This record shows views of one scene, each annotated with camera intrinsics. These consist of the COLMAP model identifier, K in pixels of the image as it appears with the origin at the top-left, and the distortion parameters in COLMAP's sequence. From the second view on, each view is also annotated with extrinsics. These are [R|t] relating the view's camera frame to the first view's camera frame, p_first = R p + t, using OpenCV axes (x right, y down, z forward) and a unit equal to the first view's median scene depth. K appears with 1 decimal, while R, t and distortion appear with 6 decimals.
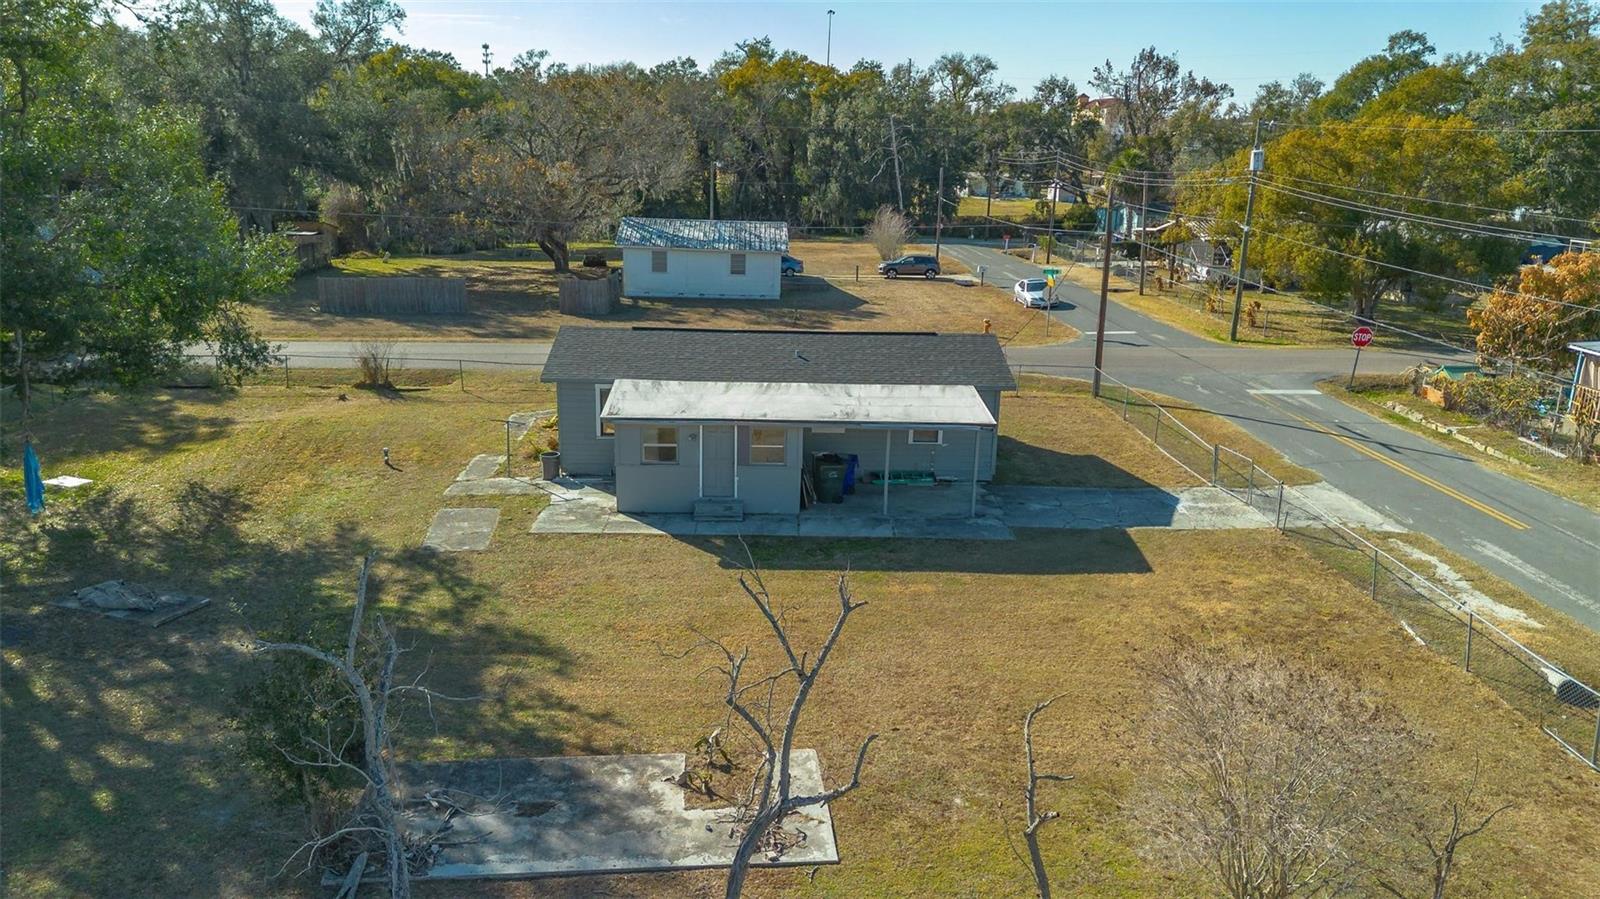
lens RADIAL K [[1138.2, 0, 801.3], [0, 1138.2, 446.1], [0, 0, 1]] dist [0.052057, -0.048663]
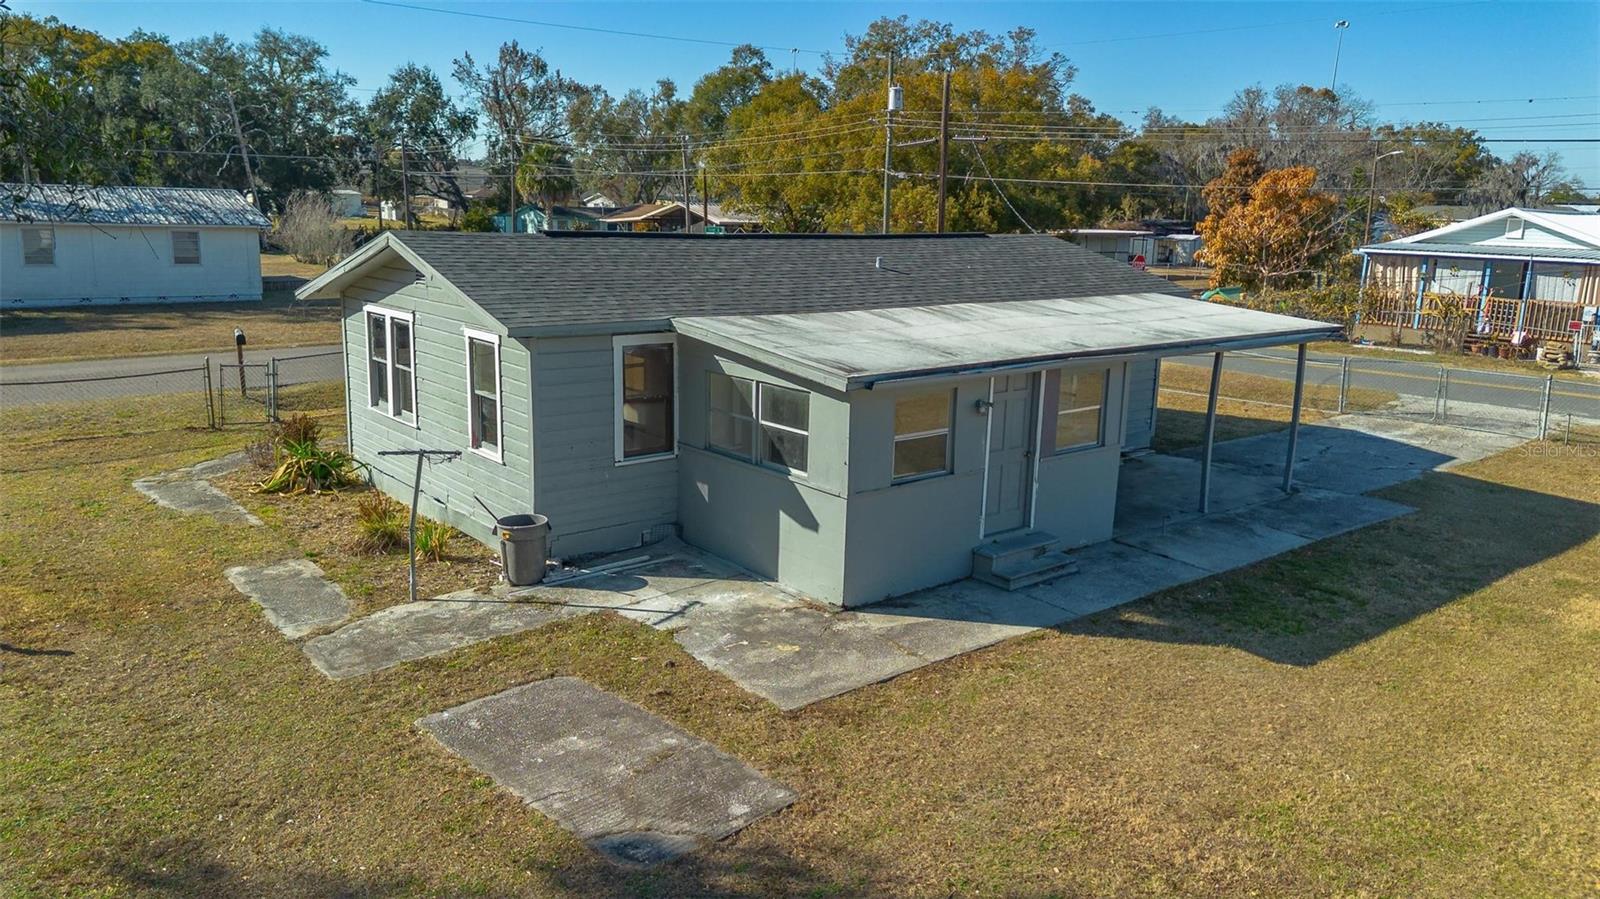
lens RADIAL K [[1138.2, 0, 808.6], [0, 1138.2, 435.8], [0, 0, 1]] dist [0.052057, -0.048663]
pose [[0.791386, -0.127690, 0.597832, -0.398173], [0.157390, 0.987533, 0.002579, -0.007866], [-0.590708, 0.092052, 0.801617, 0.647350]]
